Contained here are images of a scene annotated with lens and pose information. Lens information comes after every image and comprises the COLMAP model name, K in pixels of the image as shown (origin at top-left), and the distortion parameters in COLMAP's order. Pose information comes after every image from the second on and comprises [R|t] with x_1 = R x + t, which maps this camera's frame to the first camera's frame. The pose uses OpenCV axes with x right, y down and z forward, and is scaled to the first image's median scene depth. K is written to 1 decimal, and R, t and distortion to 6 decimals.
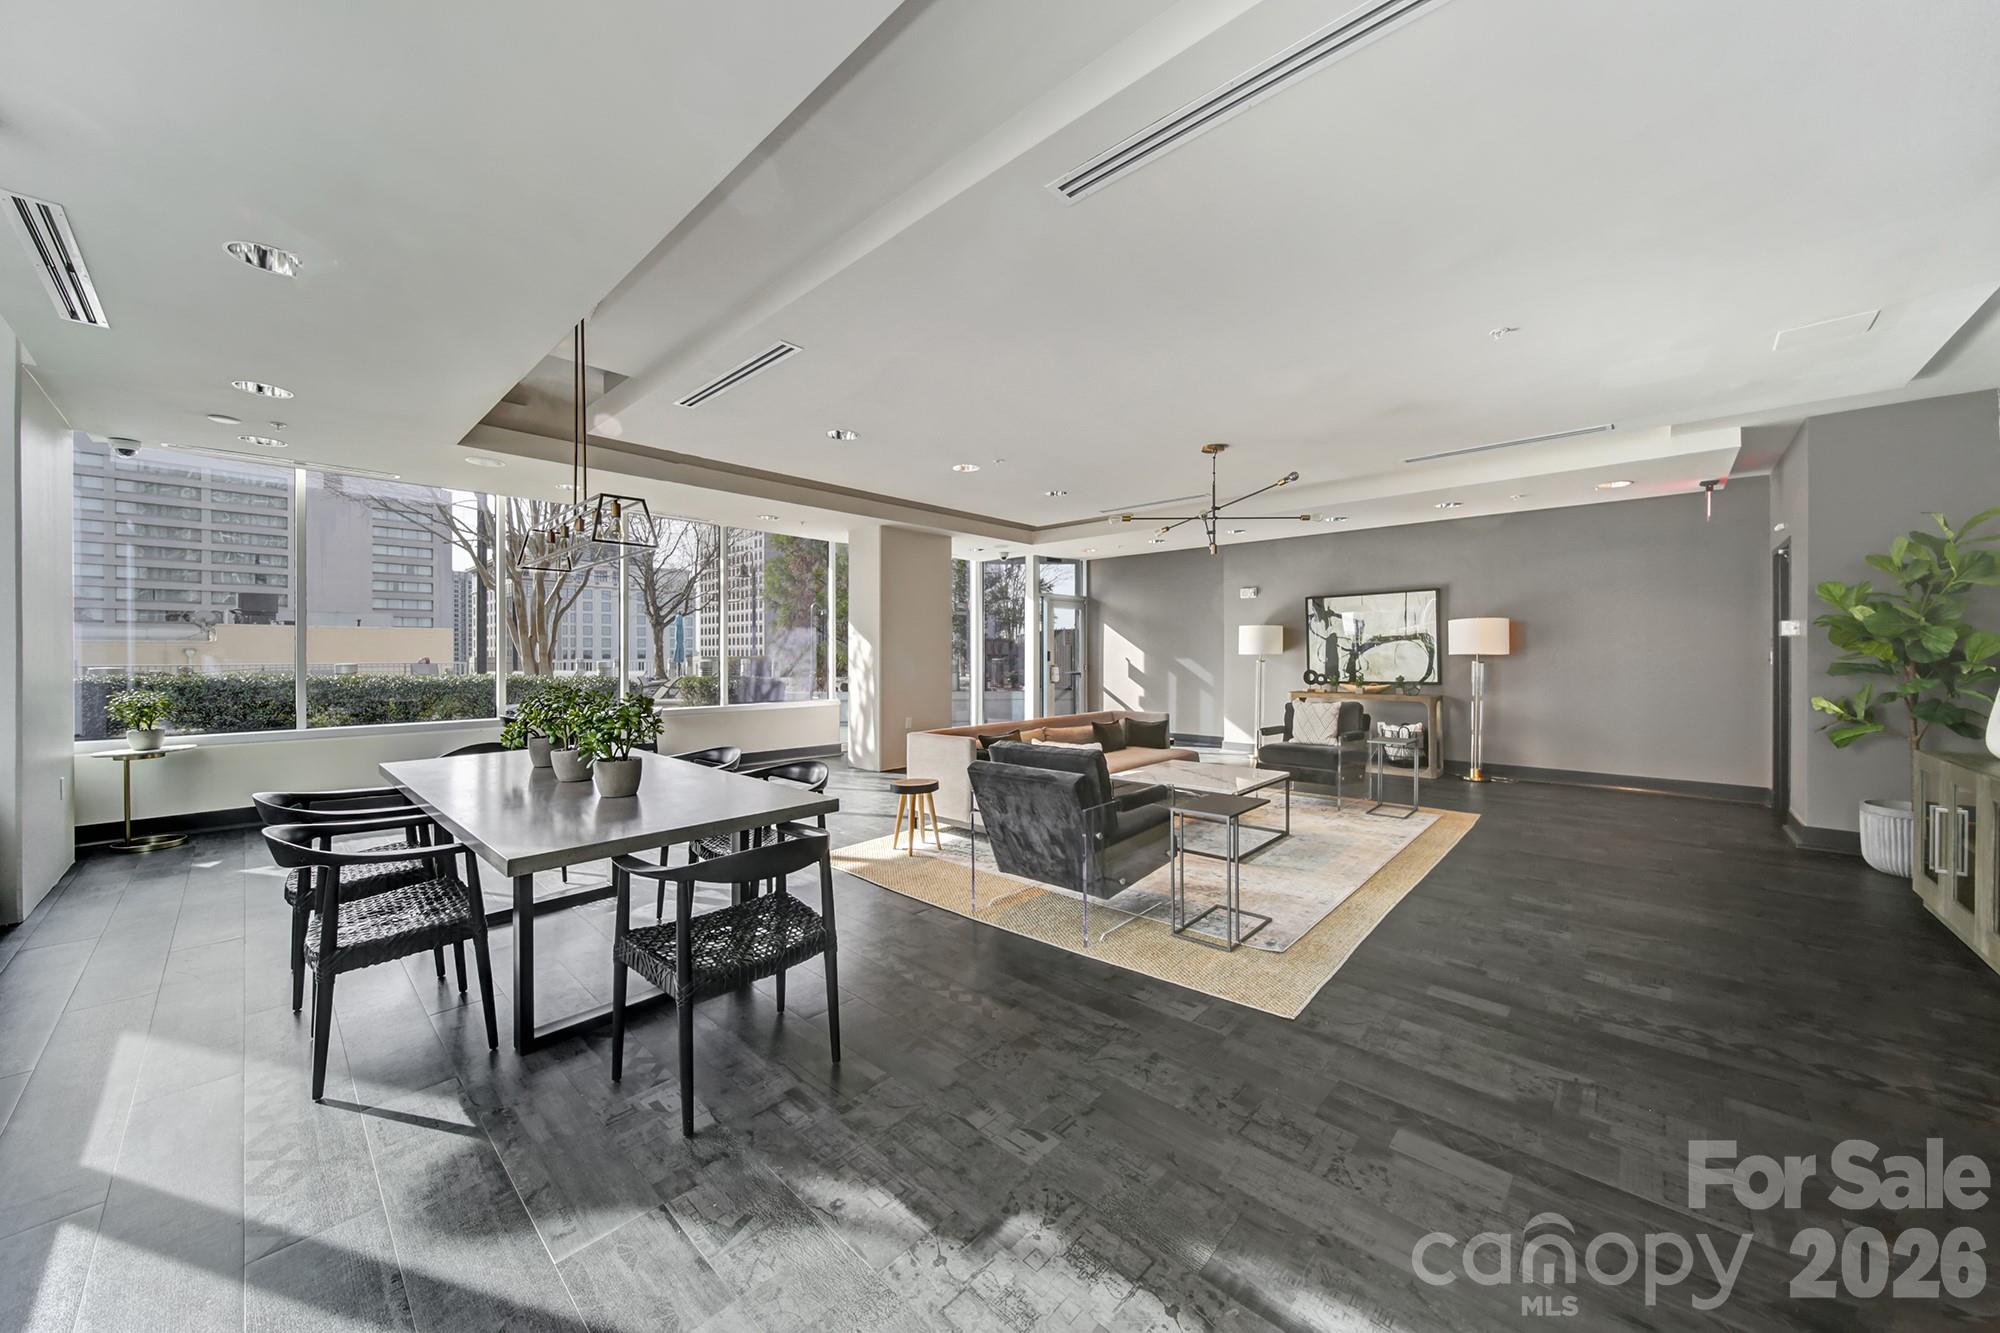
lens RADIAL K [[702.3, 0, 997.7], [0, 702.3, 655.0], [0, 0, 1]] dist [-0.000873, -0.000080]
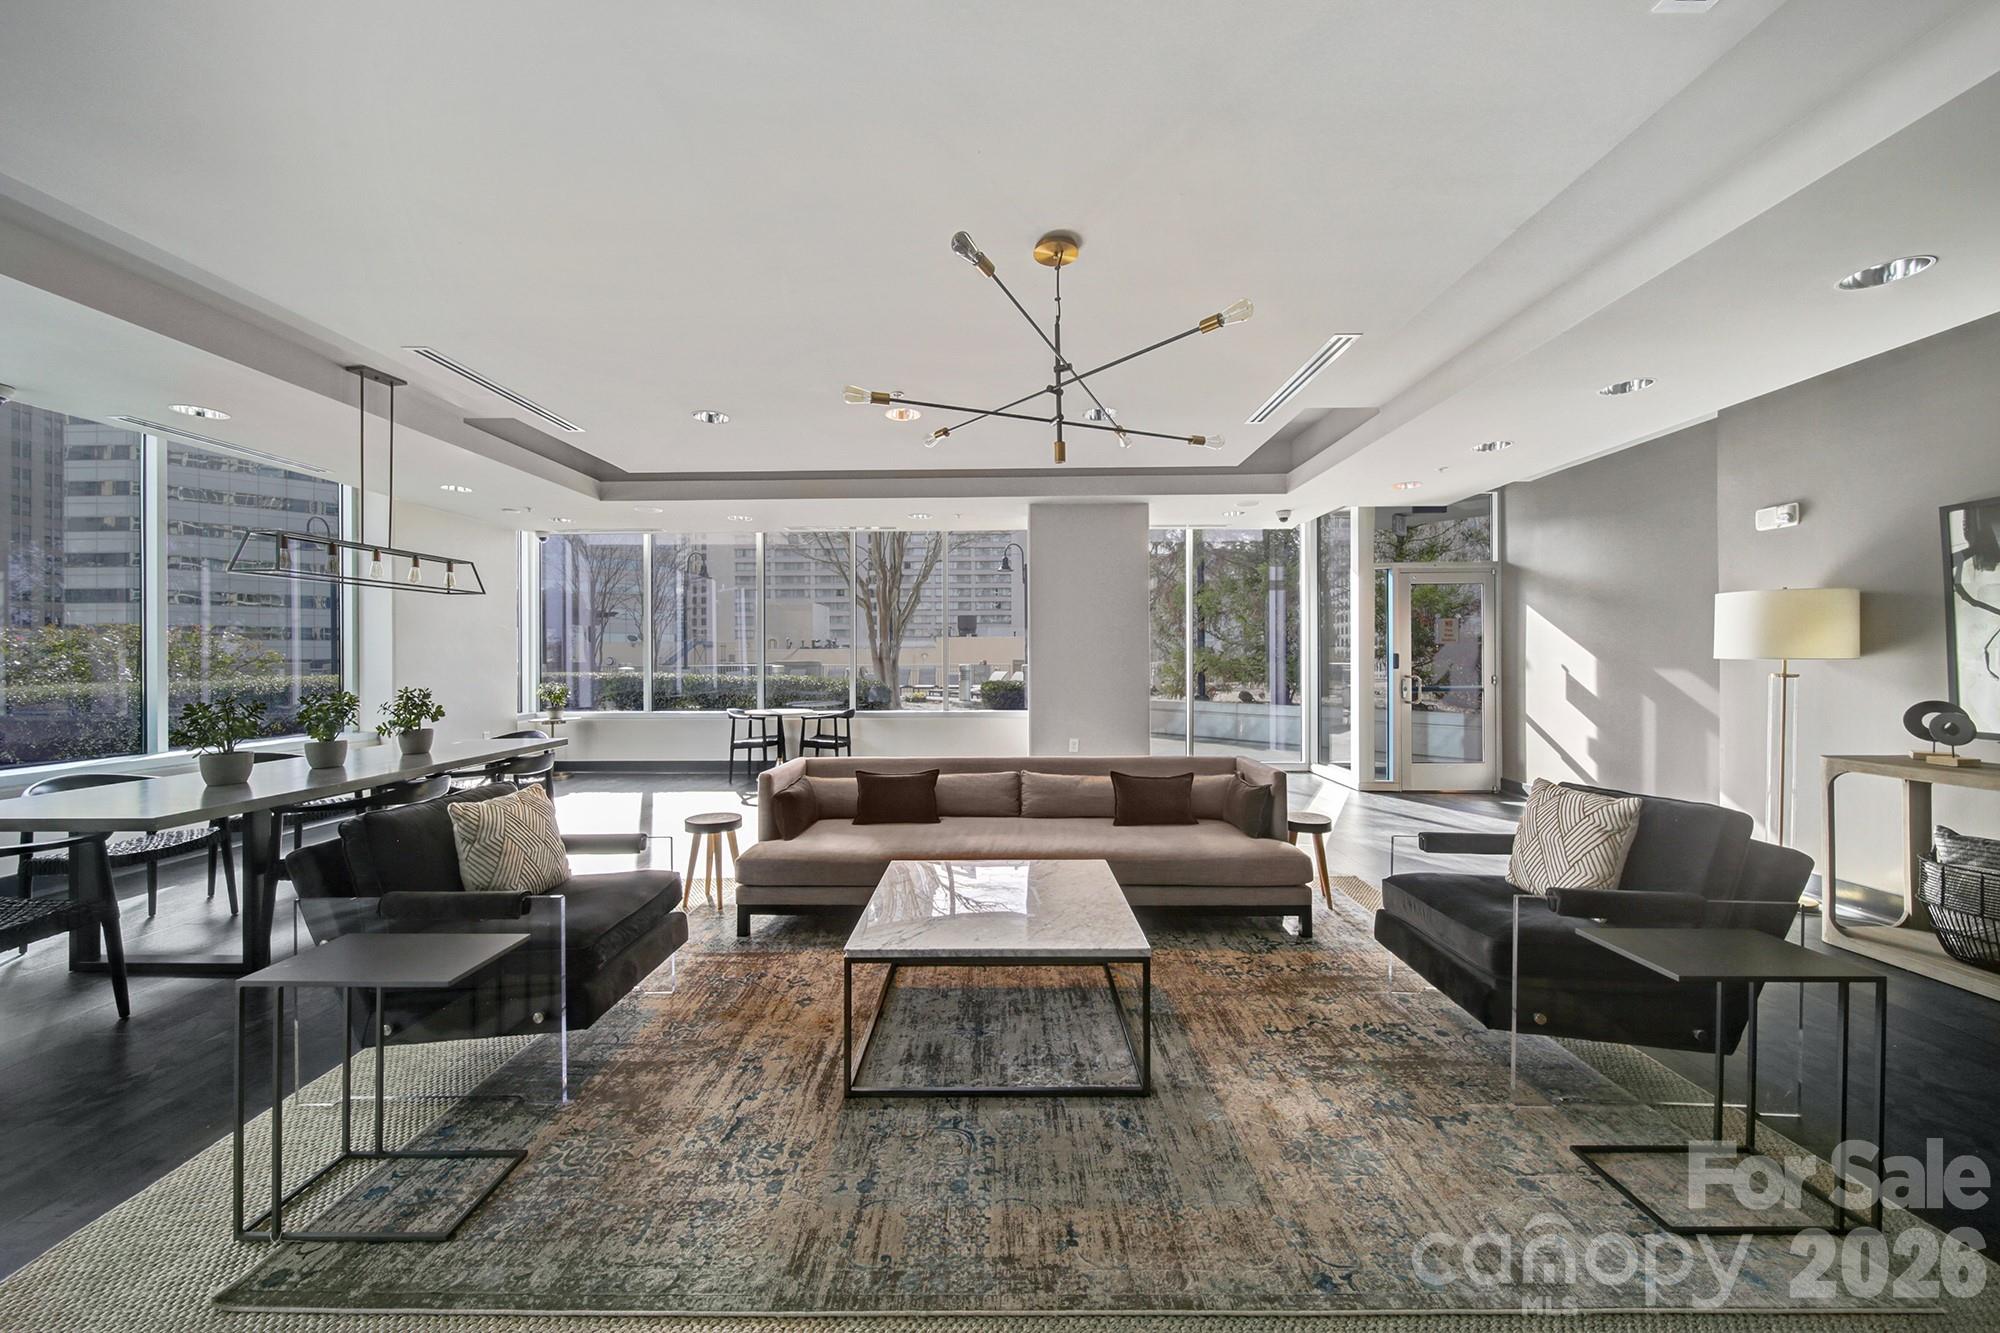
lens RADIAL K [[702.3, 0, 997.7], [0, 702.3, 655.0], [0, 0, 1]] dist [-0.000873, -0.000080]
pose [[0.658225, -0.001995, -0.752819, 0.390563], [-0.000981, 0.999993, -0.003508, -0.002744], [0.752821, 0.003048, 0.658219, 0.382543]]
